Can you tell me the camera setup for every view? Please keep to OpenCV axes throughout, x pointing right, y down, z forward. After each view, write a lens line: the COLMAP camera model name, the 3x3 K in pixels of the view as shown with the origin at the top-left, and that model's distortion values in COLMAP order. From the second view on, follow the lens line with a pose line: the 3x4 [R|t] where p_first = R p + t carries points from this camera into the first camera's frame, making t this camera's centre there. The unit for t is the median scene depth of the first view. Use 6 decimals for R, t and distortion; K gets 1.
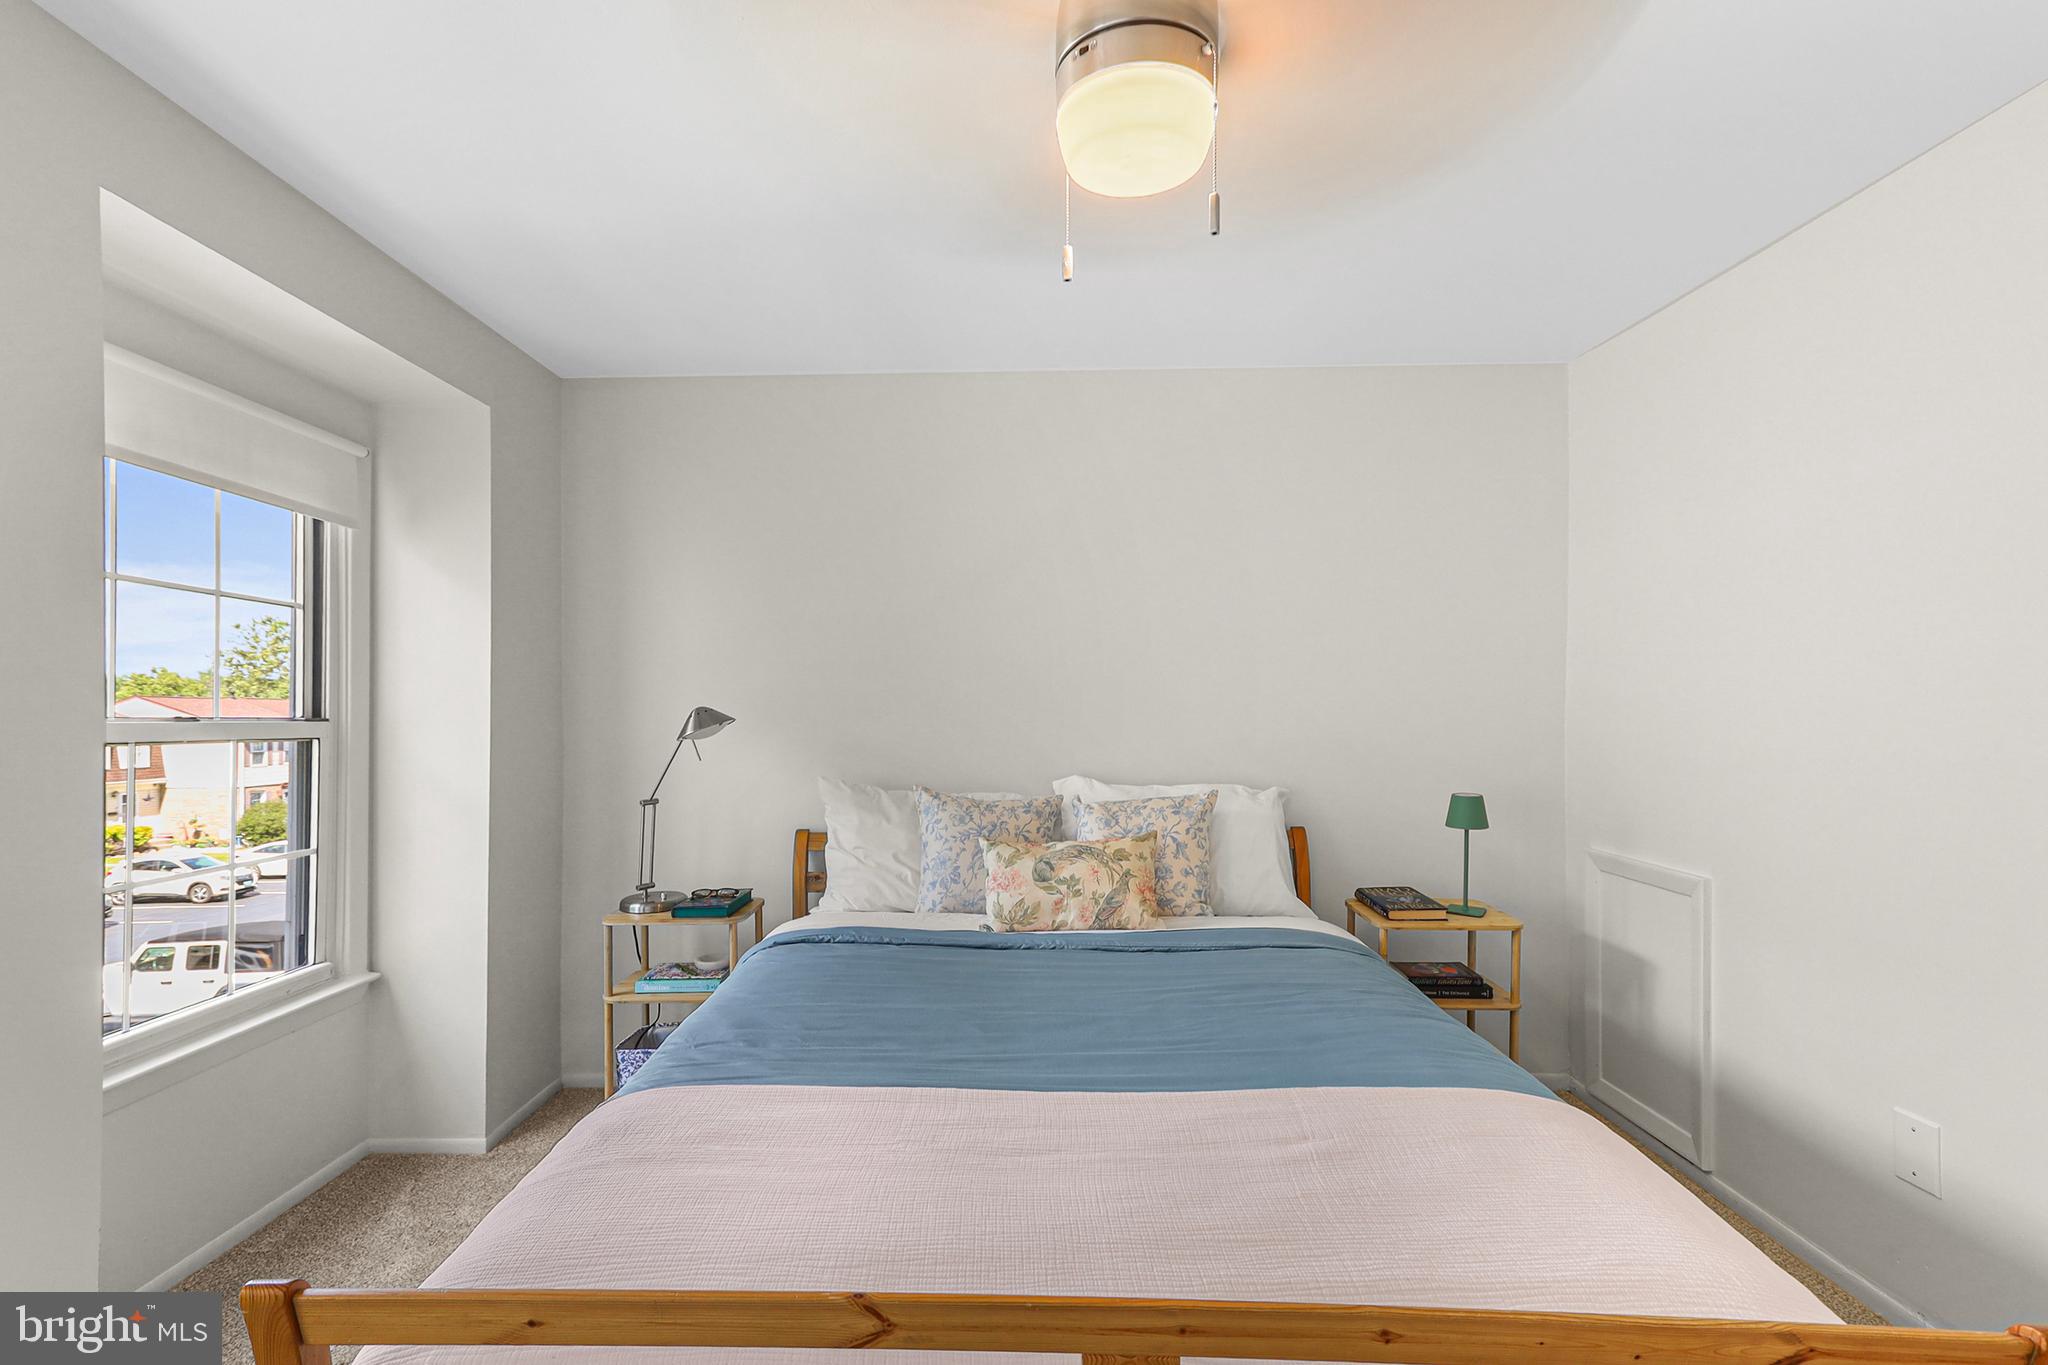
lens RADIAL K [[972.5, 0, 1012.3], [0, 972.5, 710.0], [0, 0, 1]] dist [0.028698, 0.000319]
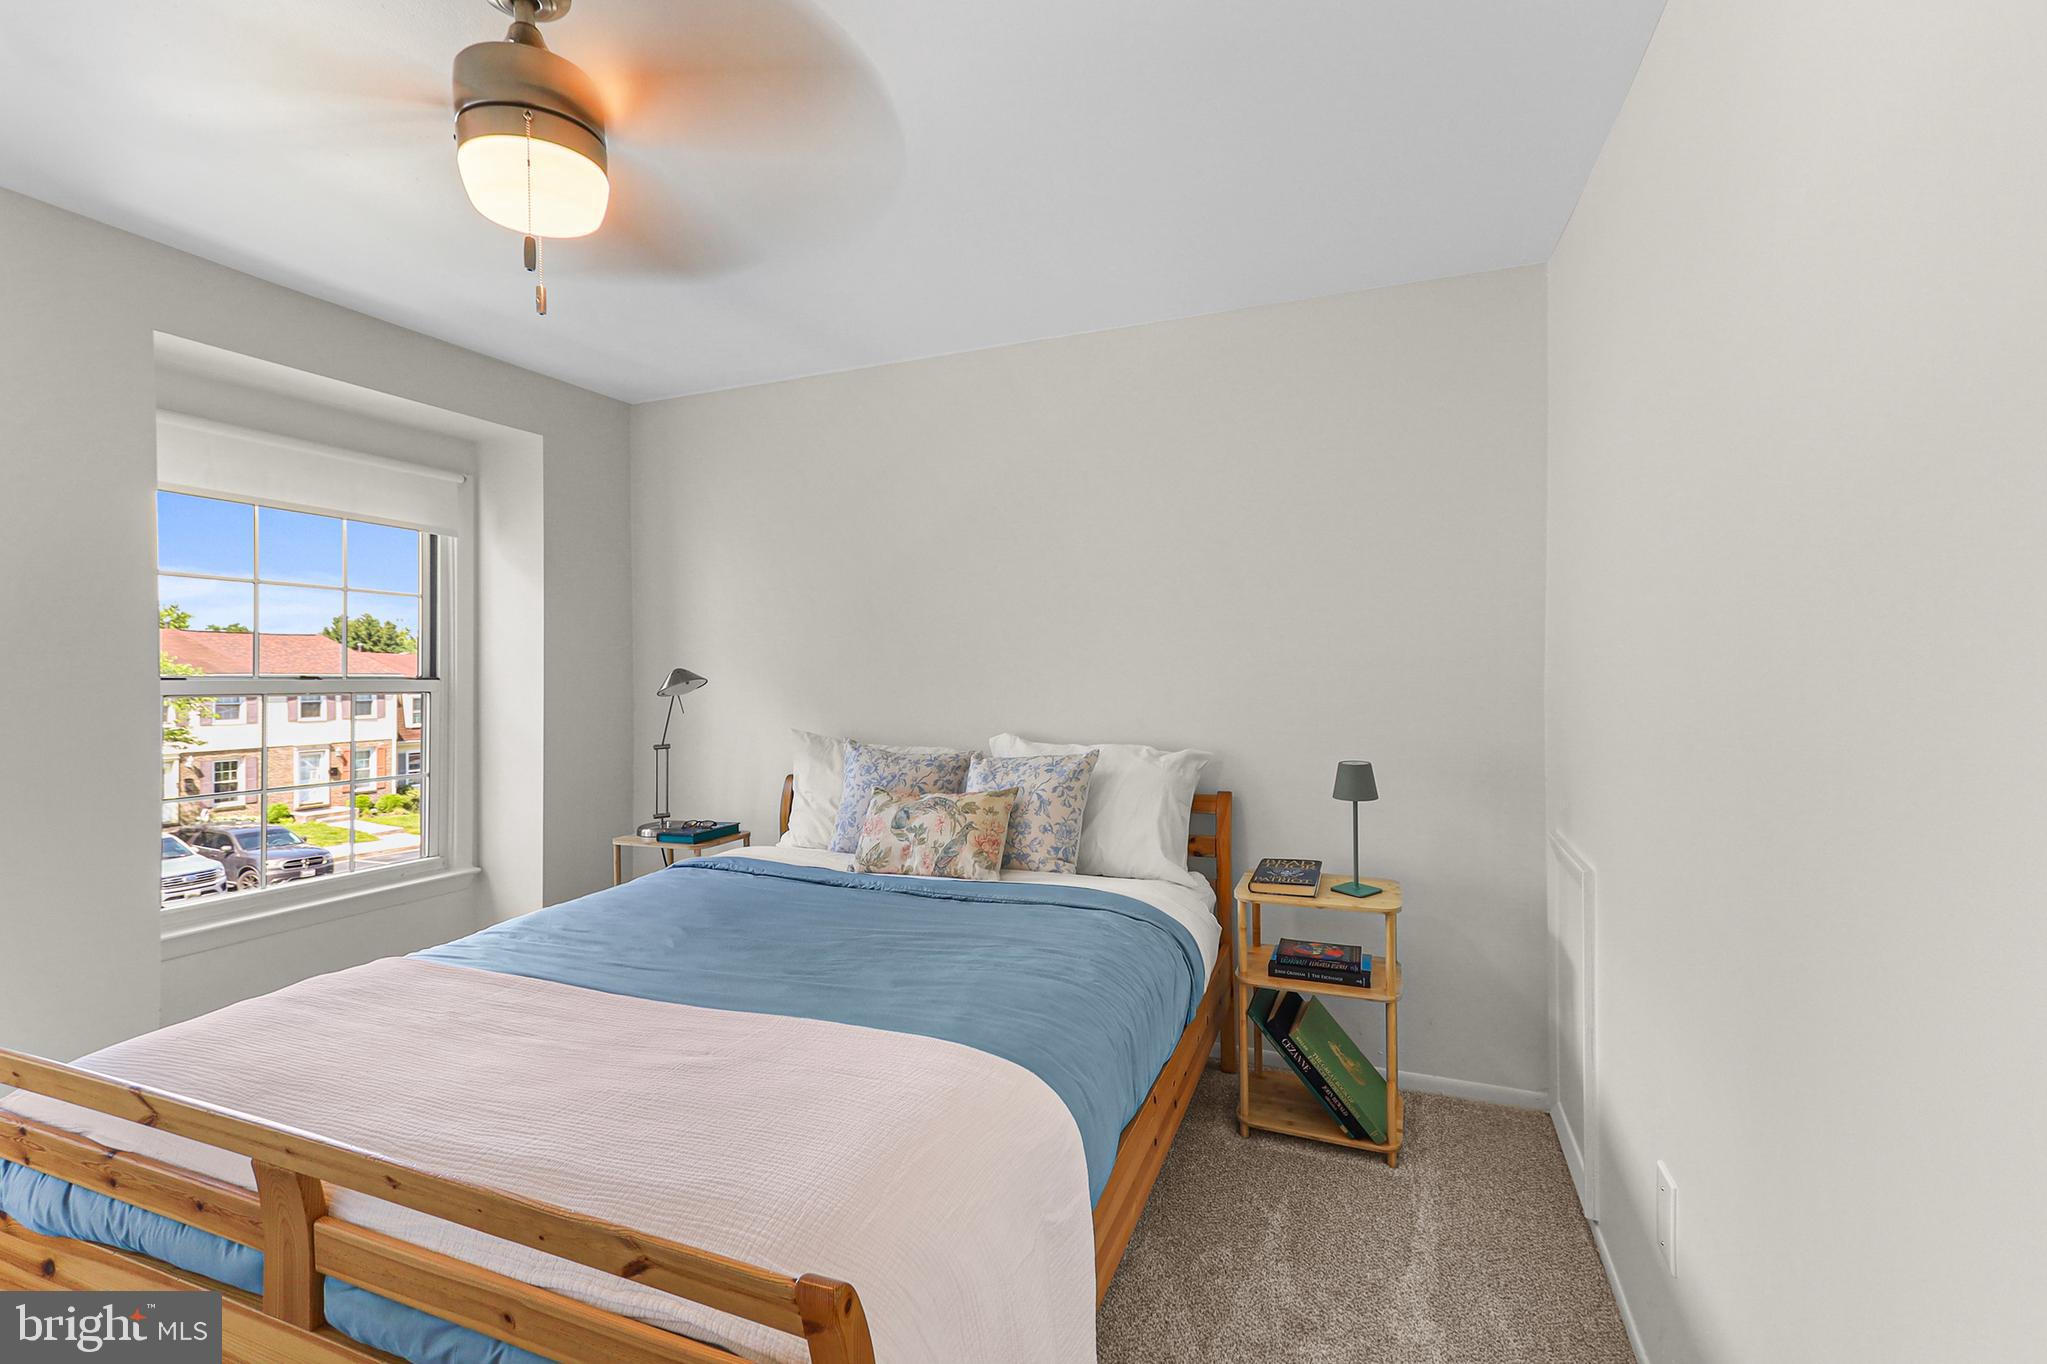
lens RADIAL K [[954.9, 0, 1023.5], [0, 954.9, 682.0], [0, 0, 1]] dist [0.021030, 0.000081]
pose [[0.927756, 0.001693, -0.373183, 0.529262], [0.002561, 0.999937, 0.010903, 0.001649], [0.373178, -0.011071, 0.927694, 0.064454]]
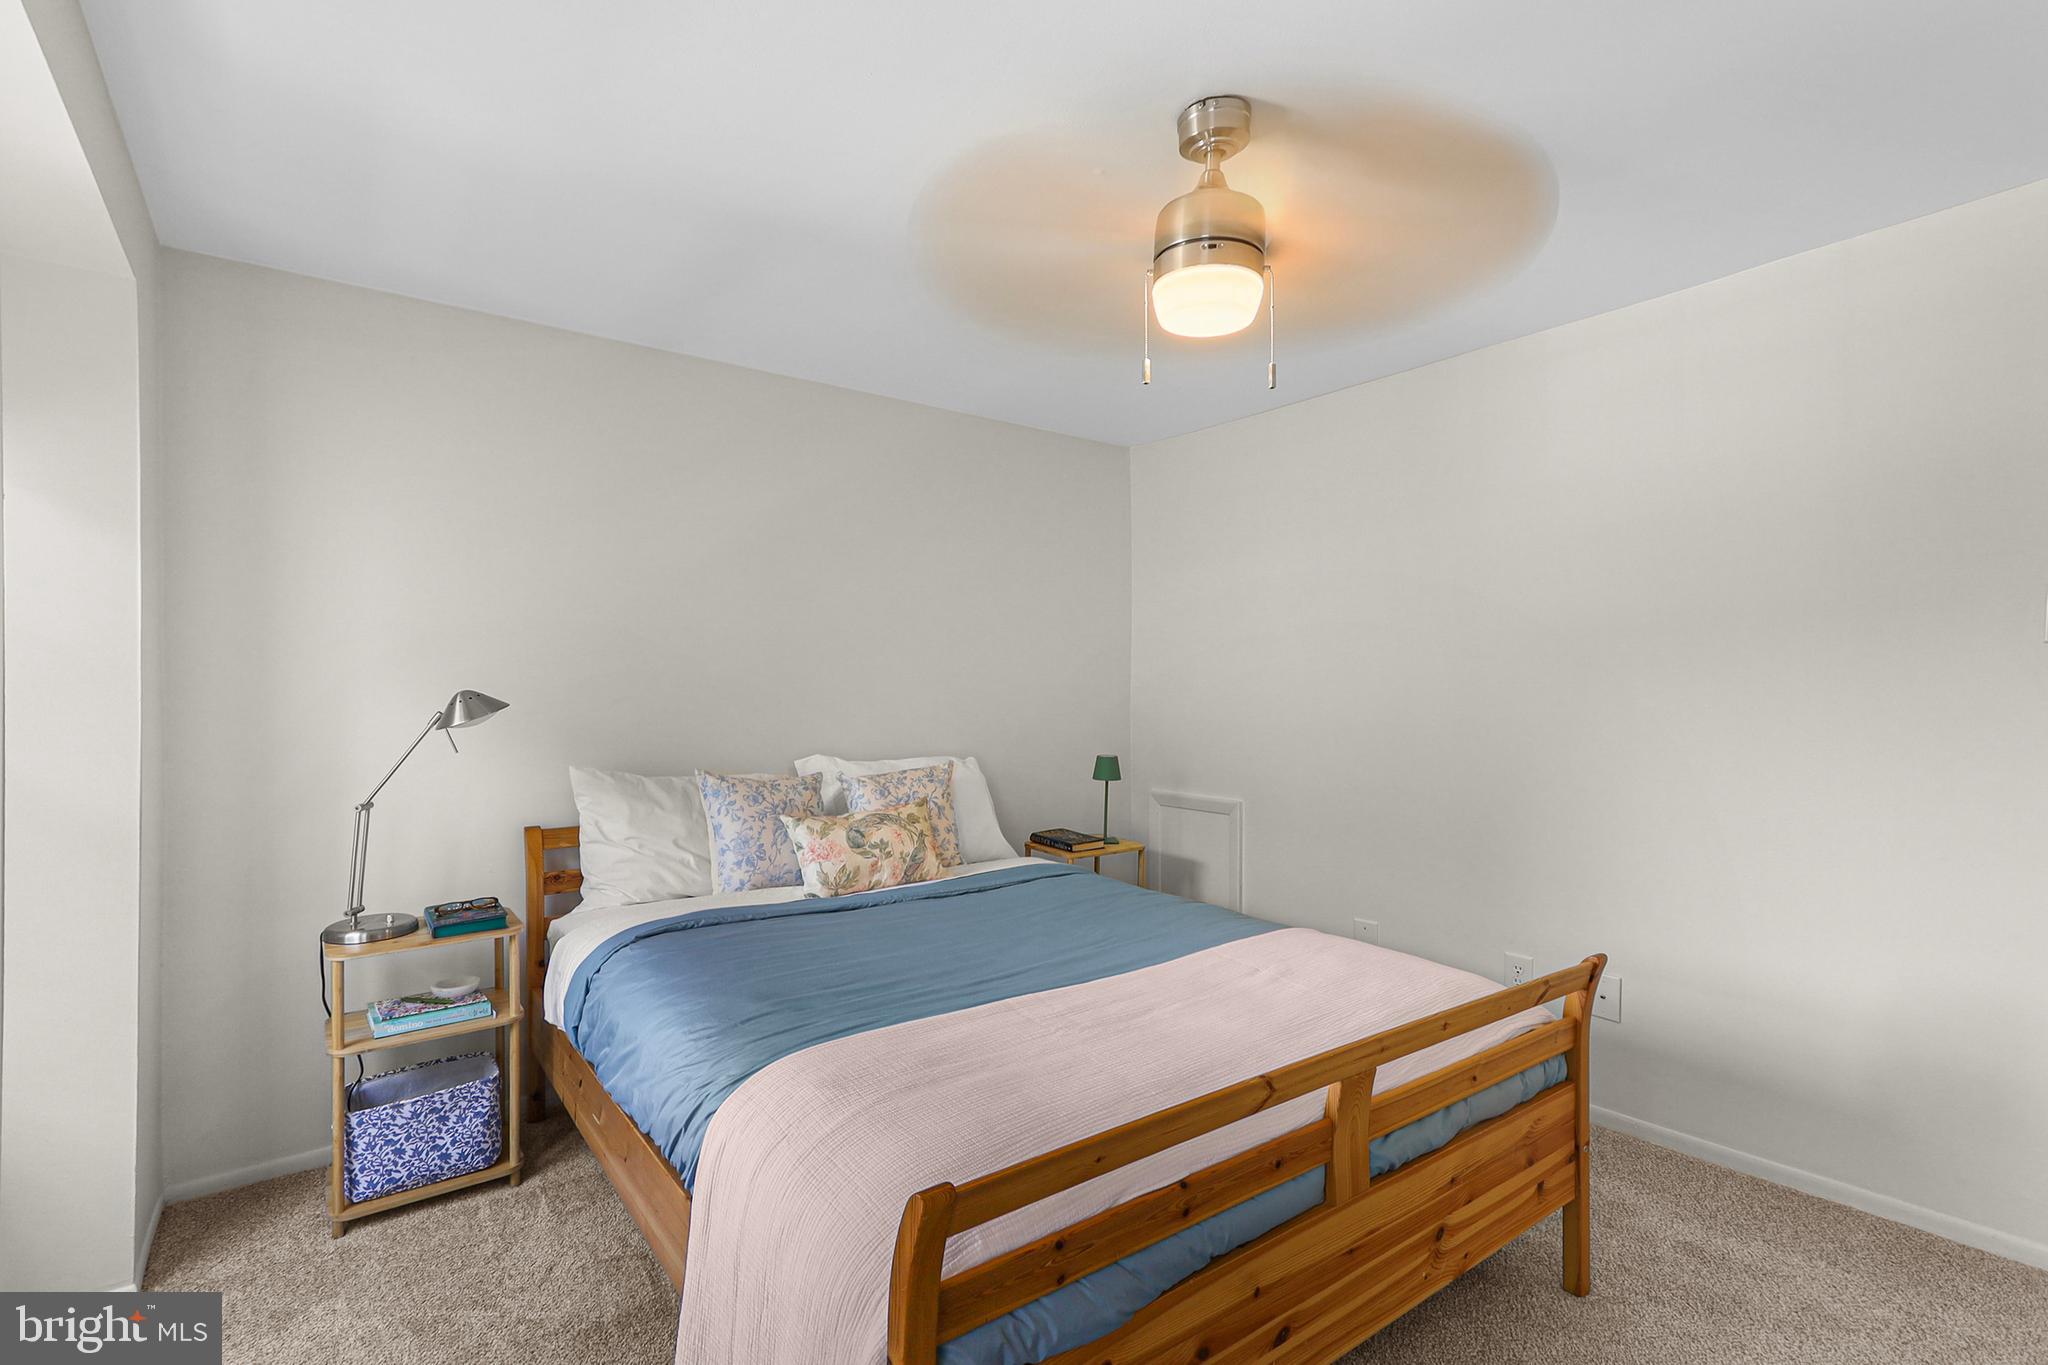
lens RADIAL K [[955.4, 0, 1024.0], [0, 955.4, 682.5], [0, 0, 1]] dist [0.021030, 0.000081]
pose [[0.785431, 0.007469, 0.618904, -0.472501], [0.002262, 0.999886, -0.014938, 0.003764], [-0.618945, 0.013133, 0.785325, 0.020120]]
